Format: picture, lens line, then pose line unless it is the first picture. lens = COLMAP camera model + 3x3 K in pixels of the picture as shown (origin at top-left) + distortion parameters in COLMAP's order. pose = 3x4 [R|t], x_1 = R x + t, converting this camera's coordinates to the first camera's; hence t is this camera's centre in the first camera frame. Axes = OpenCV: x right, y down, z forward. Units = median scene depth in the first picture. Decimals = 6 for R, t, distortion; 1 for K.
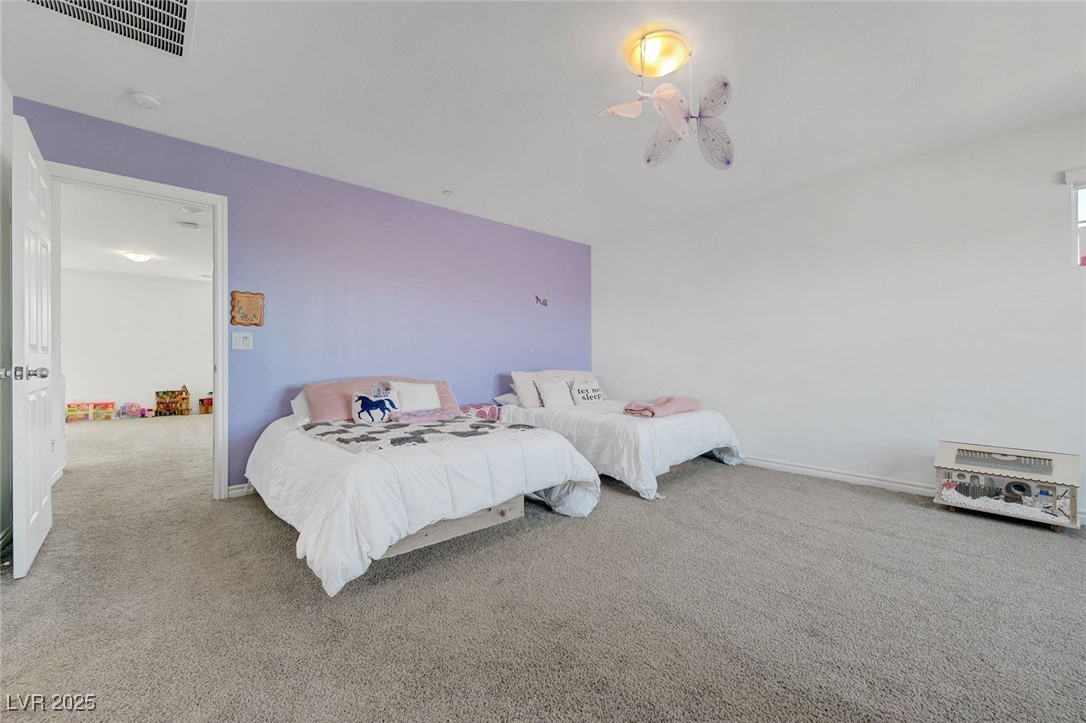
lens RADIAL K [[446.1, 0, 548.8], [0, 446.1, 360.8], [0, 0, 1]] dist [0.001884, 0.000681]
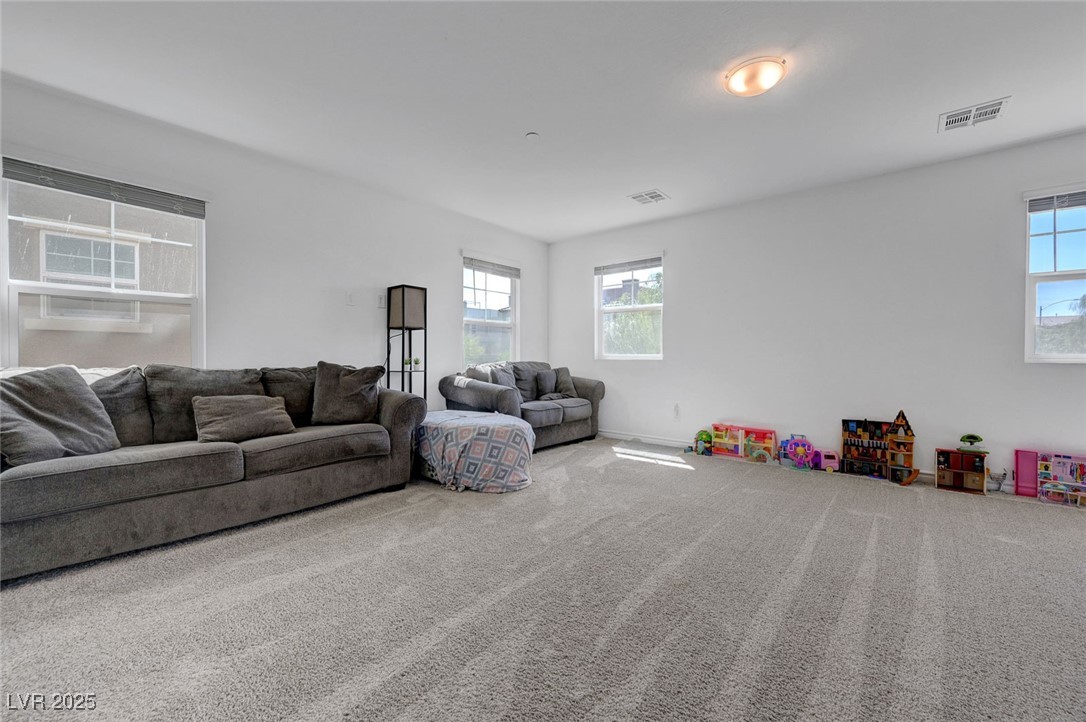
lens RADIAL K [[440.3, 0, 544.7], [0, 440.3, 358.3], [0, 0, 1]] dist [-0.000349, 0.000424]
pose [[0.134975, 0.007742, -0.990819, -0.465166], [-0.002392, 0.999969, 0.007487, 0.001119], [0.990846, 0.001360, 0.134989, 0.631905]]
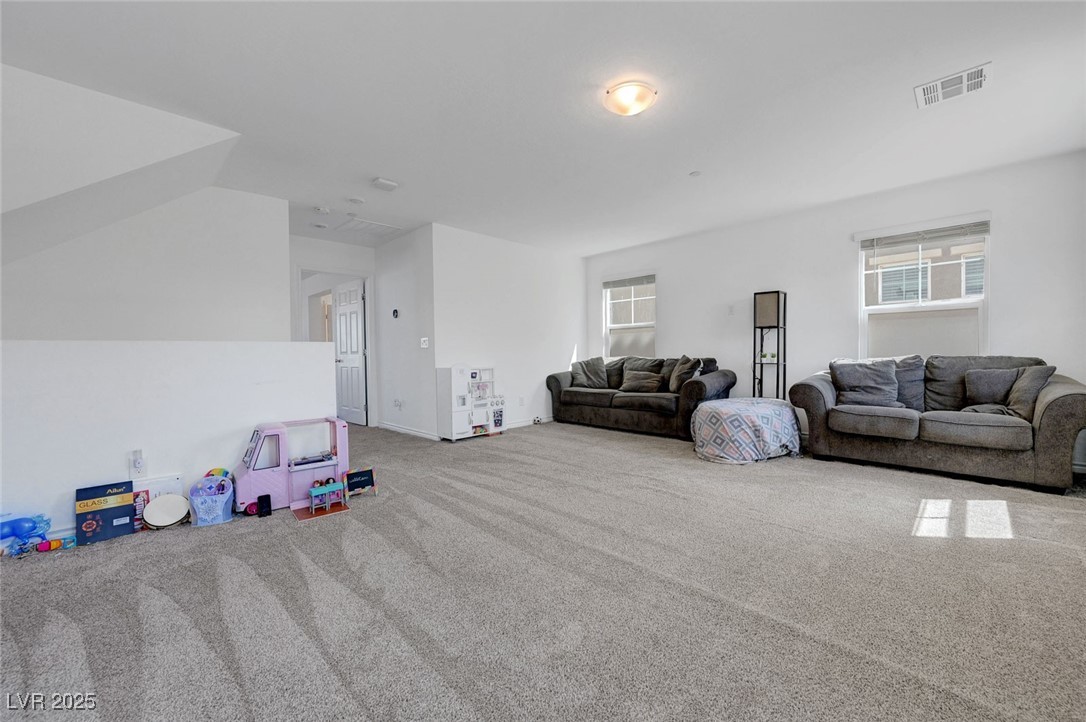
lens RADIAL K [[440.3, 0, 543.4], [0, 440.3, 359.7], [0, 0, 1]] dist [-0.000349, 0.000424]
pose [[-0.999262, 0.016535, -0.034662, -0.703144], [0.015978, 0.999740, 0.016296, 0.000272], [0.034923, 0.015730, -0.999266, 1.242579]]
